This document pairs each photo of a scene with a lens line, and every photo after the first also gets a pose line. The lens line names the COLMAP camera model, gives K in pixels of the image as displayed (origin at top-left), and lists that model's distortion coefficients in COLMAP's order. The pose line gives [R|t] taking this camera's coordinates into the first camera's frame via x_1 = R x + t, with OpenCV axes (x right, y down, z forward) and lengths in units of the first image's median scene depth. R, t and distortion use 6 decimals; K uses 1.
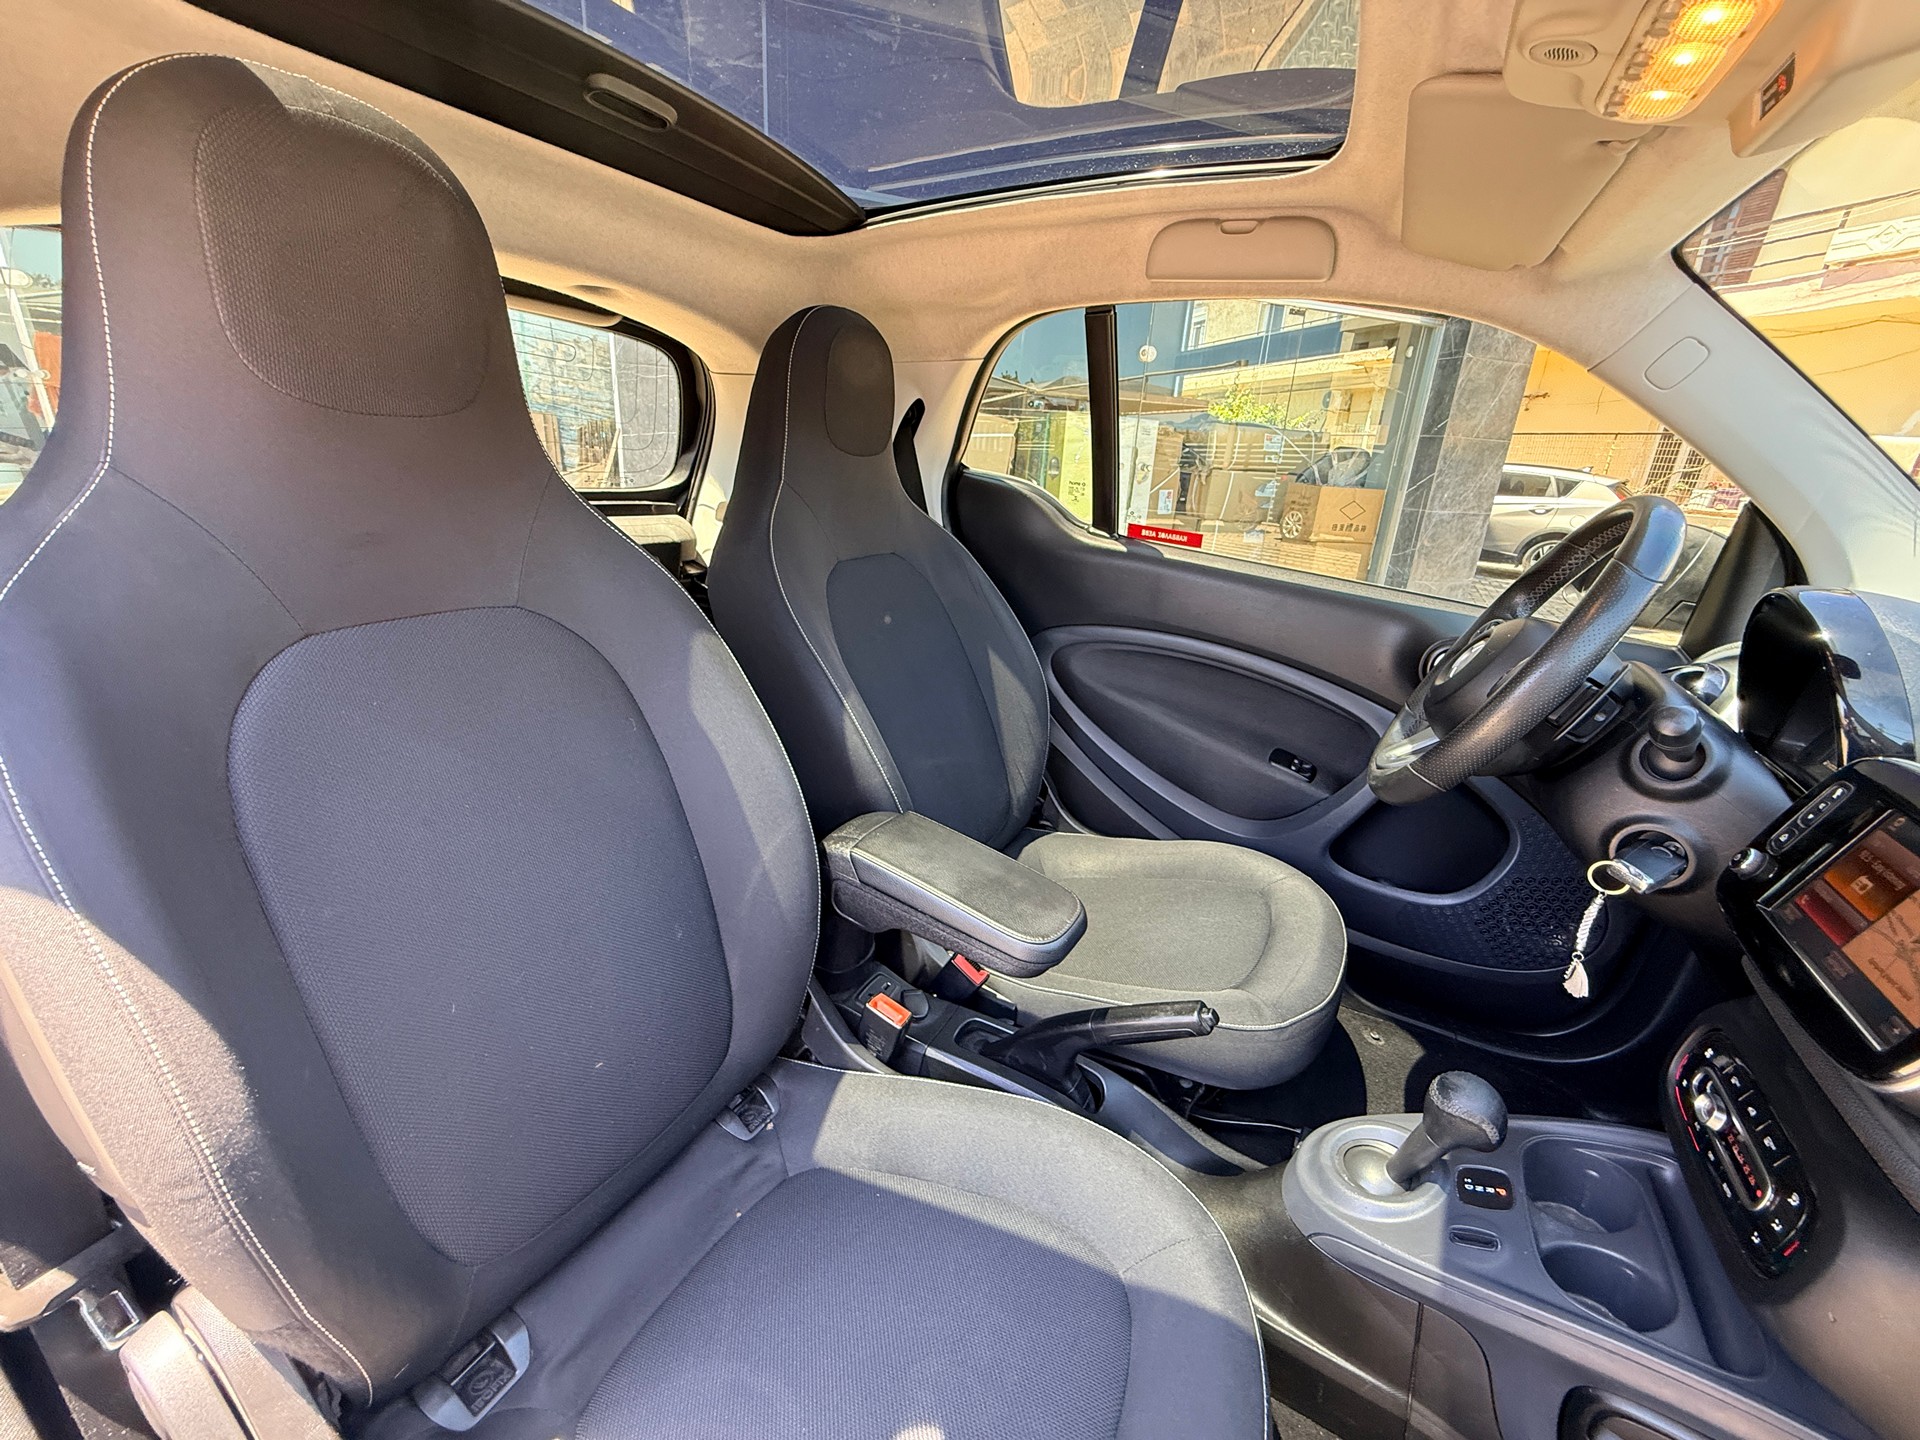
lens RADIAL K [[767.3, 0, 962.5], [0, 767.3, 719.5], [0, 0, 1]] dist [0.007094, -0.000399]
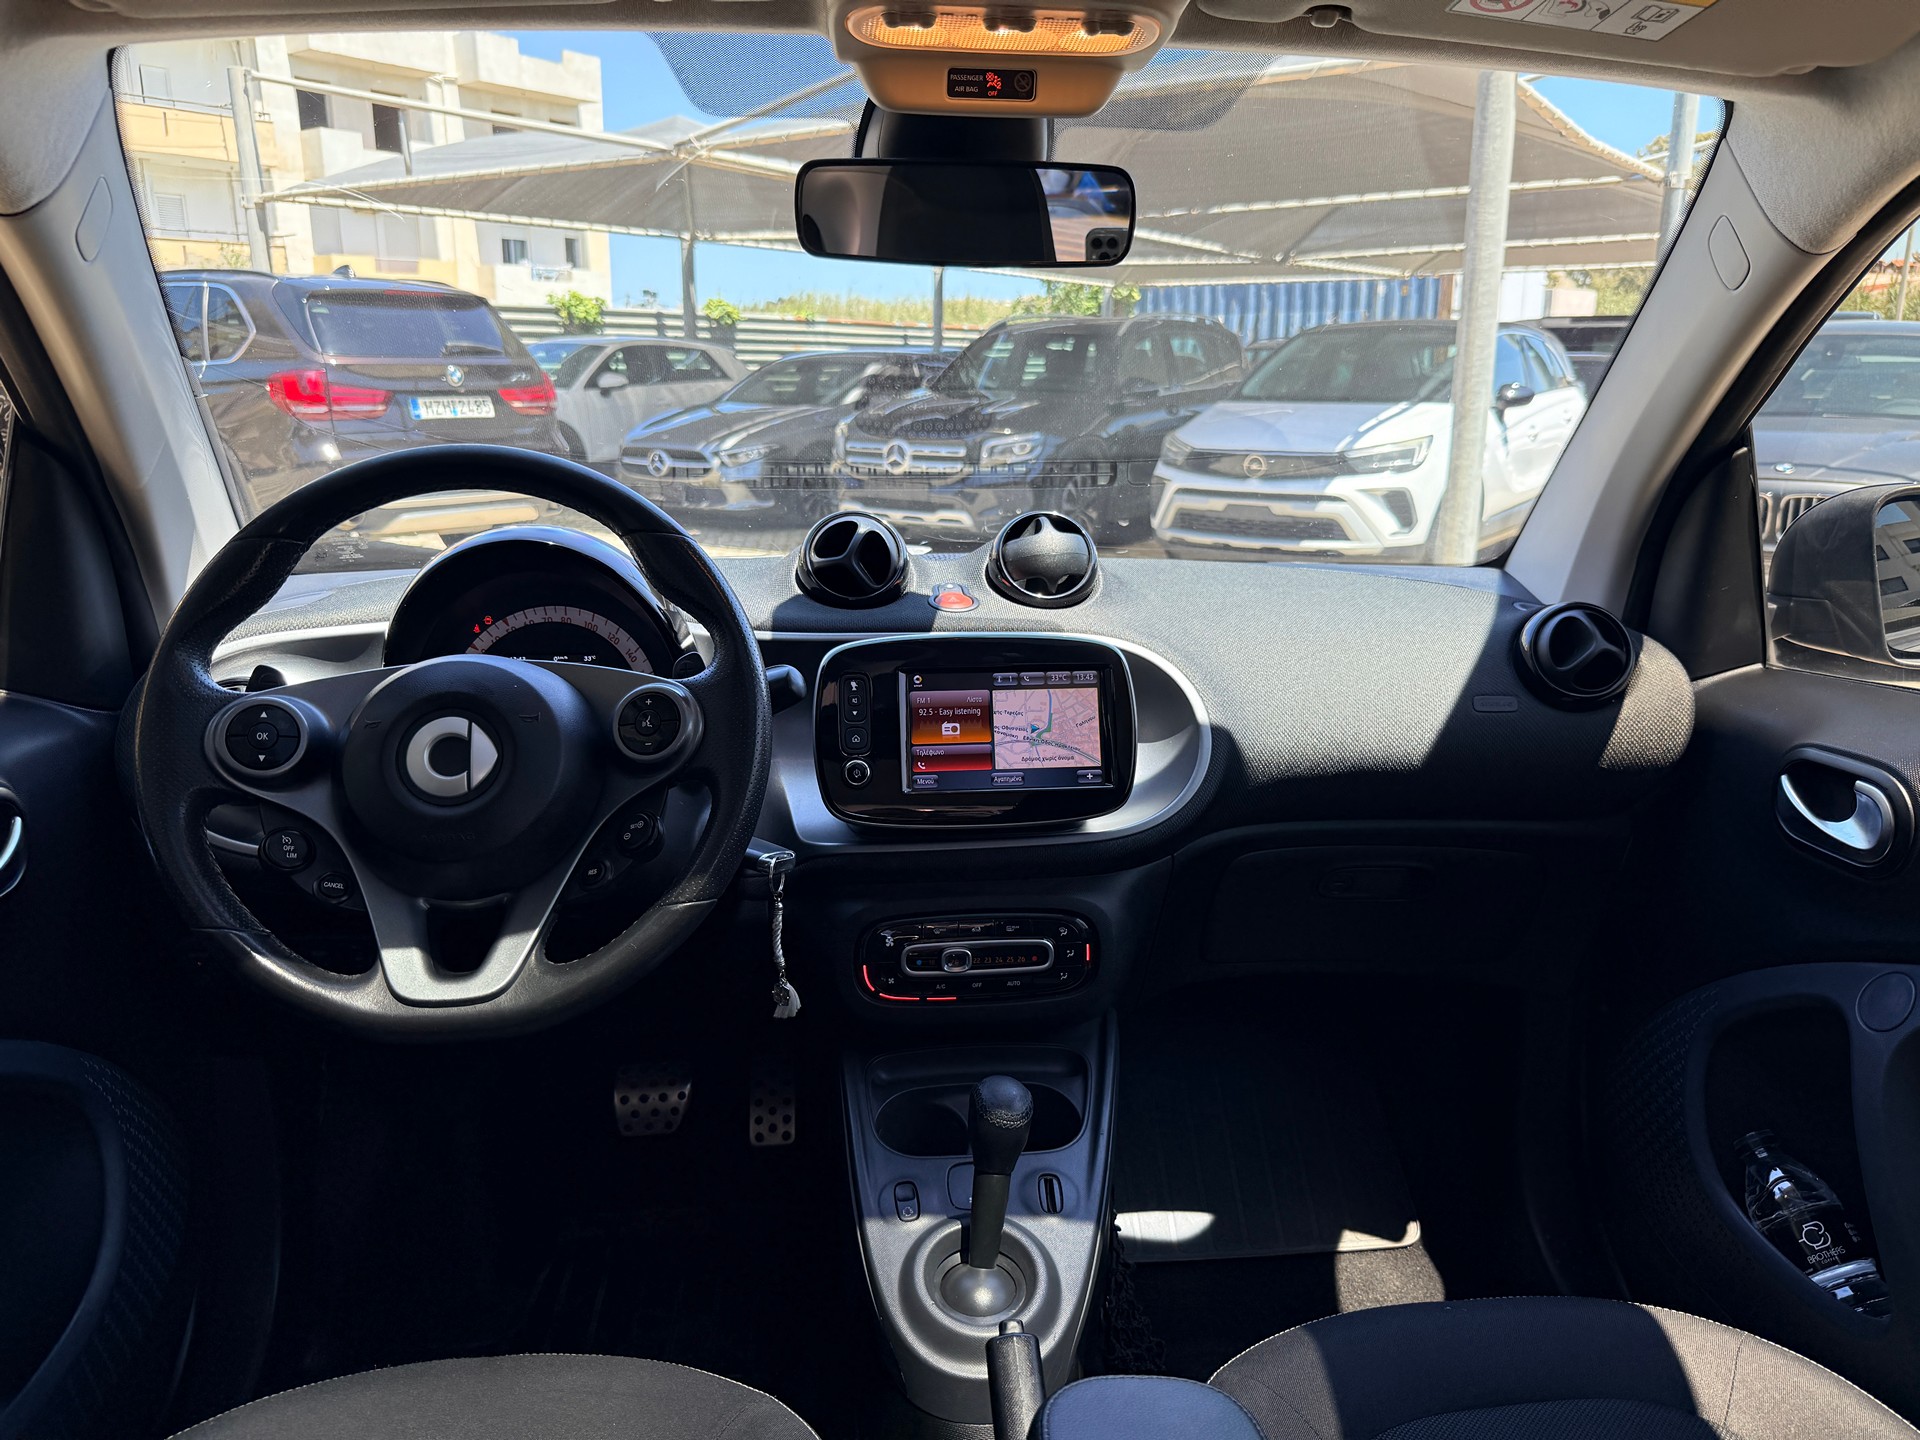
lens RADIAL K [[1348.6, 0, 951.5], [0, 1348.6, 736.1], [0, 0, 1]] dist [0.156340, -0.293928]
pose [[-0.567651, -0.271433, 0.777236, -0.217454], [0.233880, 0.852019, 0.468362, -0.306919], [-0.789349, 0.447646, -0.420167, 0.722994]]
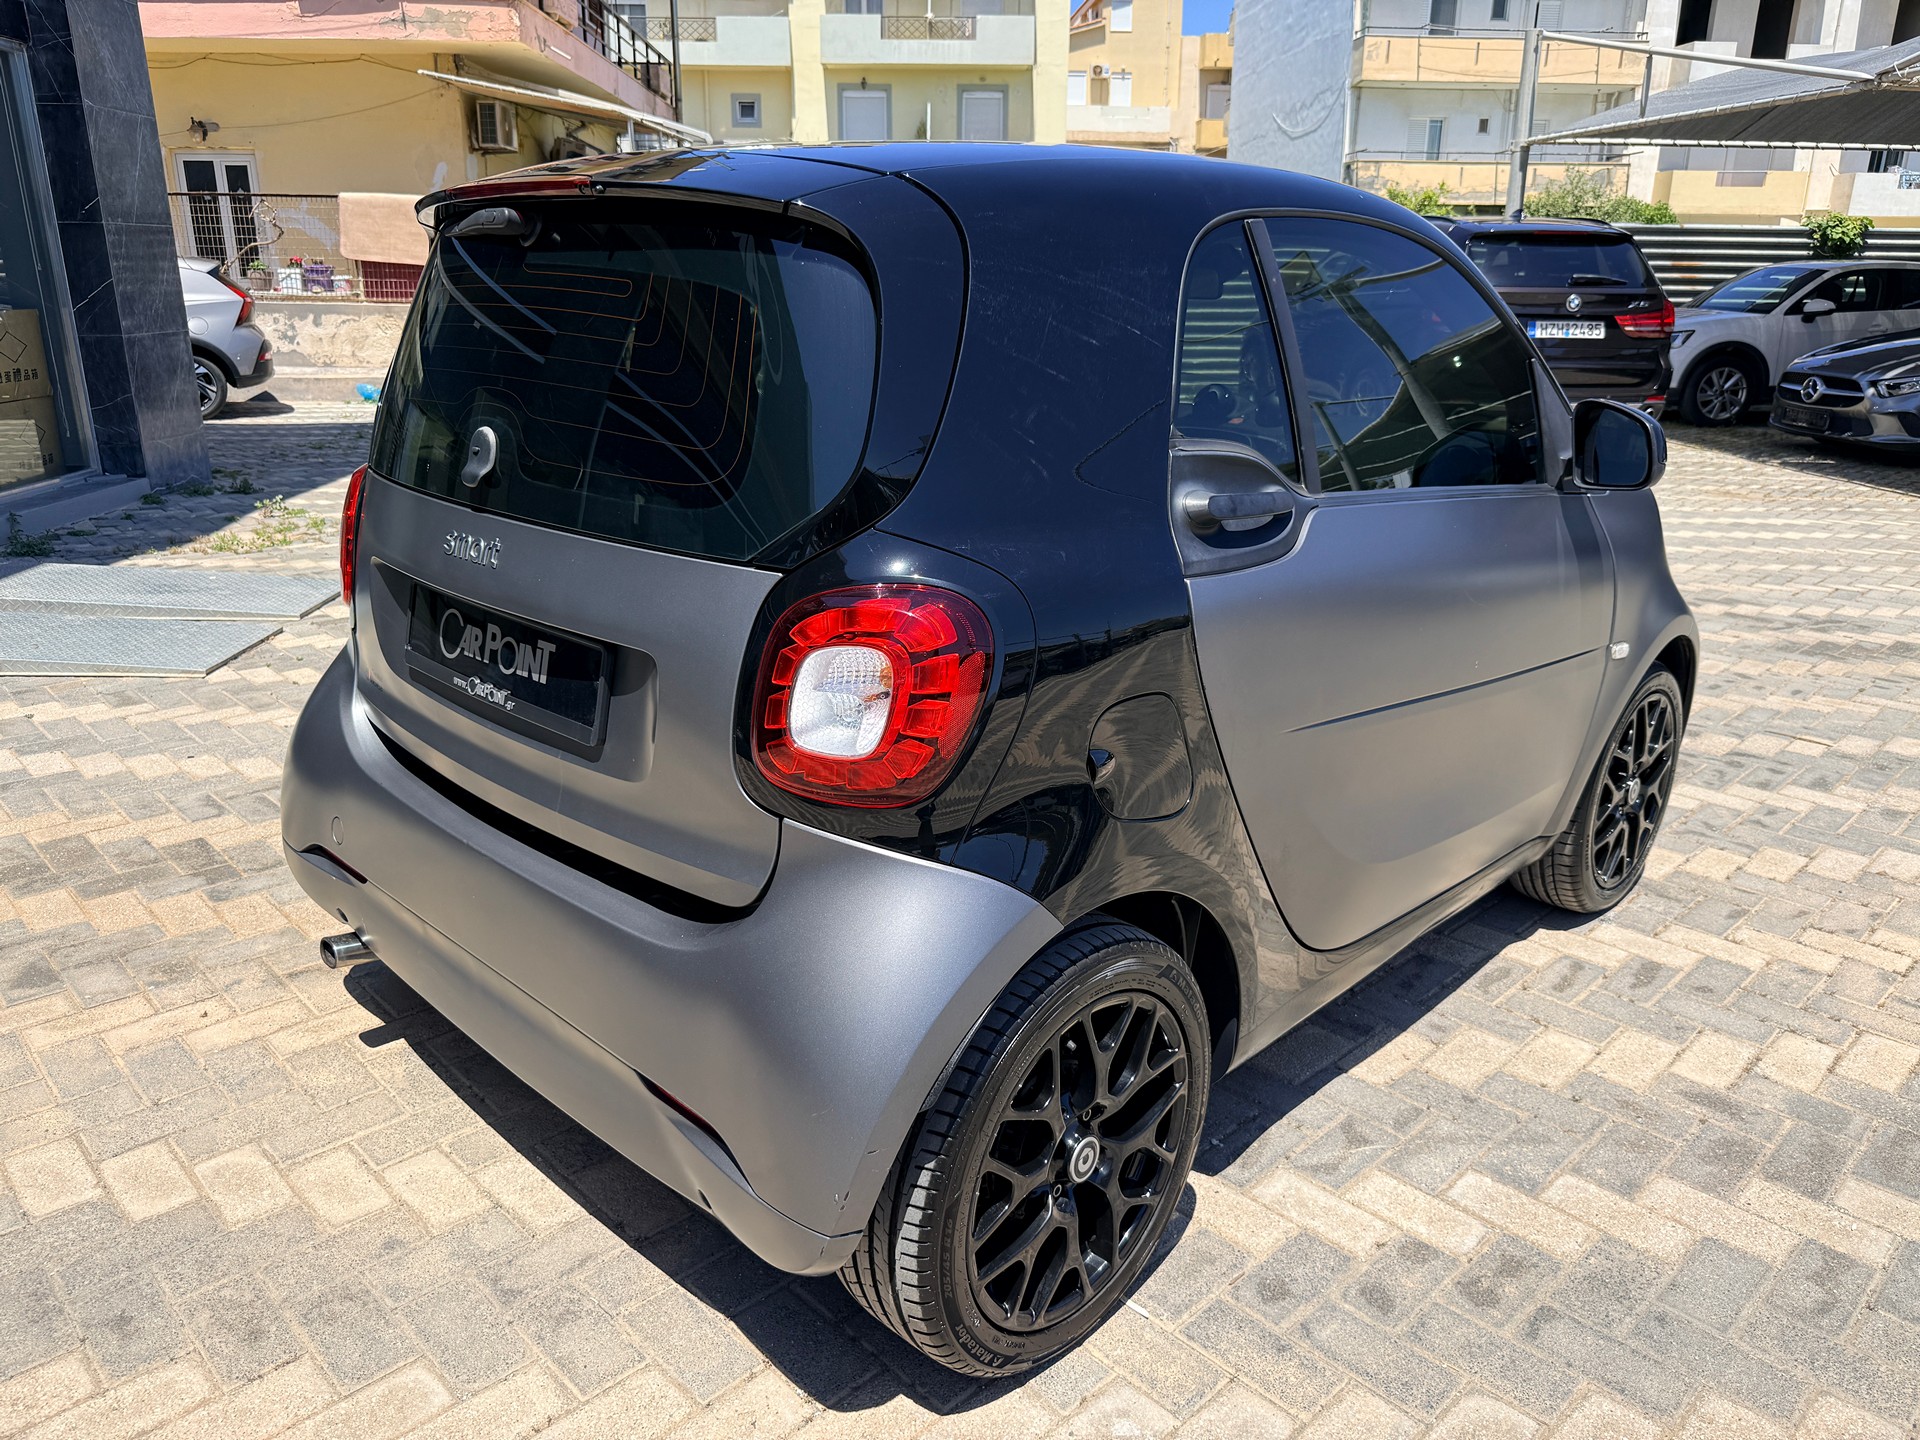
lens RADIAL K [[1374.3, 0, 953.7], [0, 1374.3, 718.8], [0, 0, 1]] dist [0.000180, -0.007581]
pose [[0.273845, -0.351285, 0.895325, -1.989545], [0.320175, 0.911110, 0.259549, -0.265747], [-0.906916, 0.215585, 0.361976, 0.017366]]
